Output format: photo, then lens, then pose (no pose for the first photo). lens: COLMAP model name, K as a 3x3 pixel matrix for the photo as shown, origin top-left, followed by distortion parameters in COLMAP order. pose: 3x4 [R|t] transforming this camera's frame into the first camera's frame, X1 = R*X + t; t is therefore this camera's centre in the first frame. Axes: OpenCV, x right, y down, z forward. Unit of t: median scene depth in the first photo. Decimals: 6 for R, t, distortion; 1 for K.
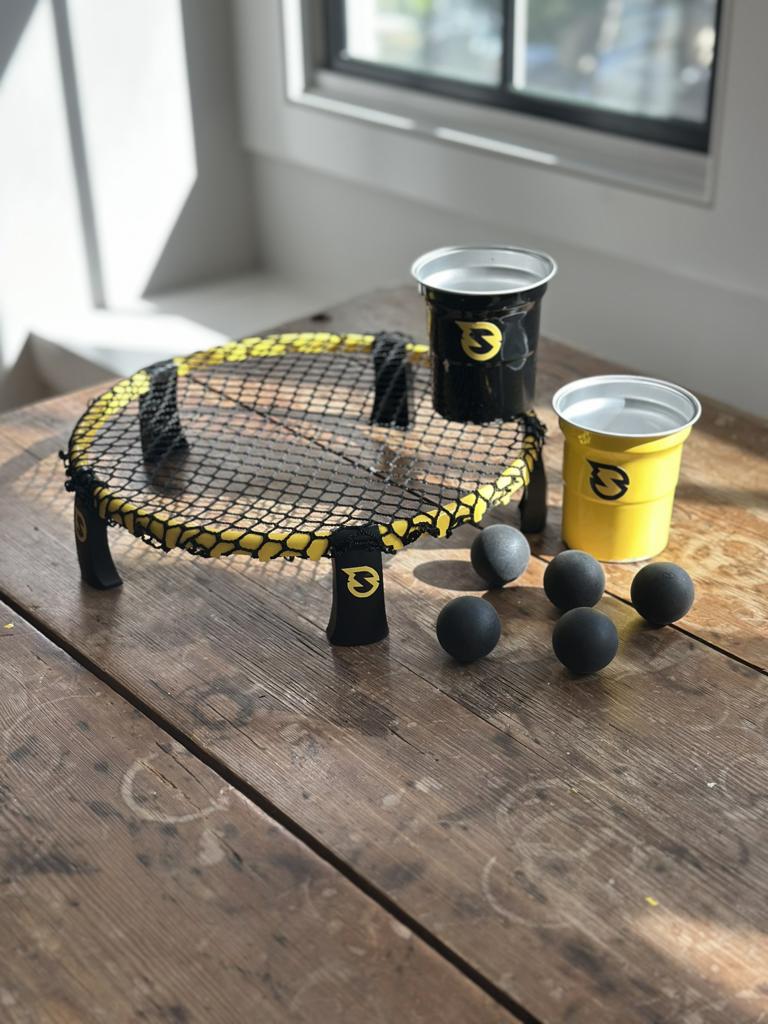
lens RADIAL K [[1431.6, 0, 384.0], [0, 1431.6, 512.0], [0, 0, 1]] dist [0.111336, -0.048171]
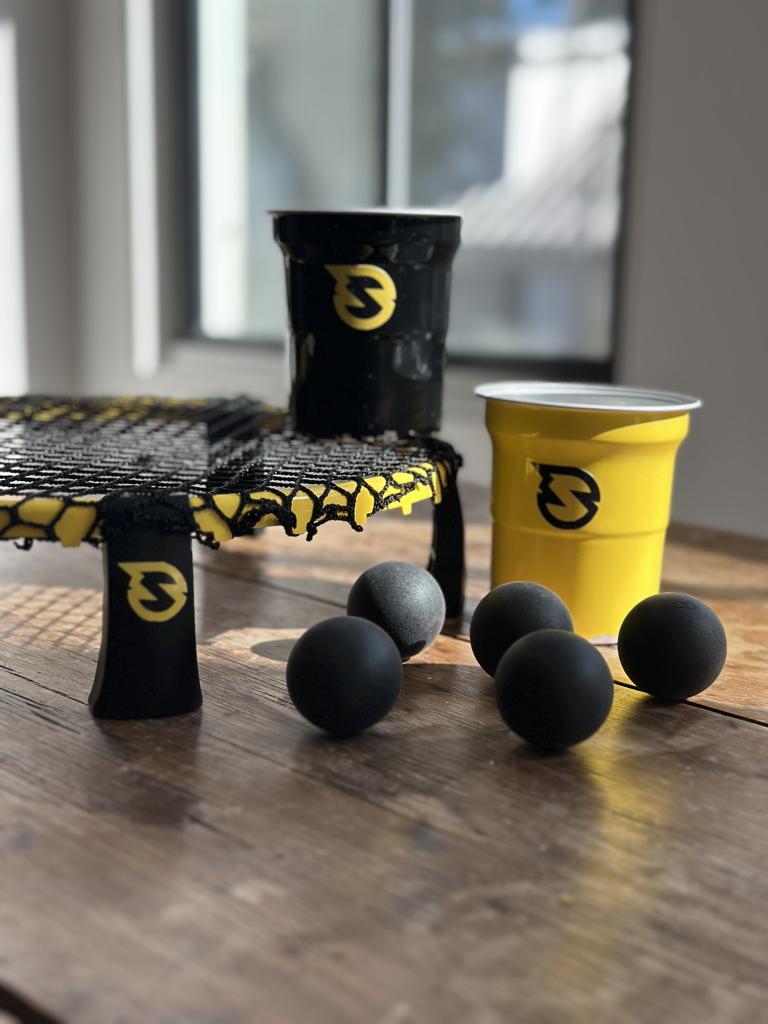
lens RADIAL K [[1431.6, 0, 384.0], [0, 1431.6, 512.0], [0, 0, 1]] dist [0.111336, -0.048171]
pose [[0.995802, 0.024497, 0.088193, 0.023020], [0.004595, 0.948924, -0.315473, 0.192620], [-0.091417, 0.314554, 0.944828, 0.442317]]
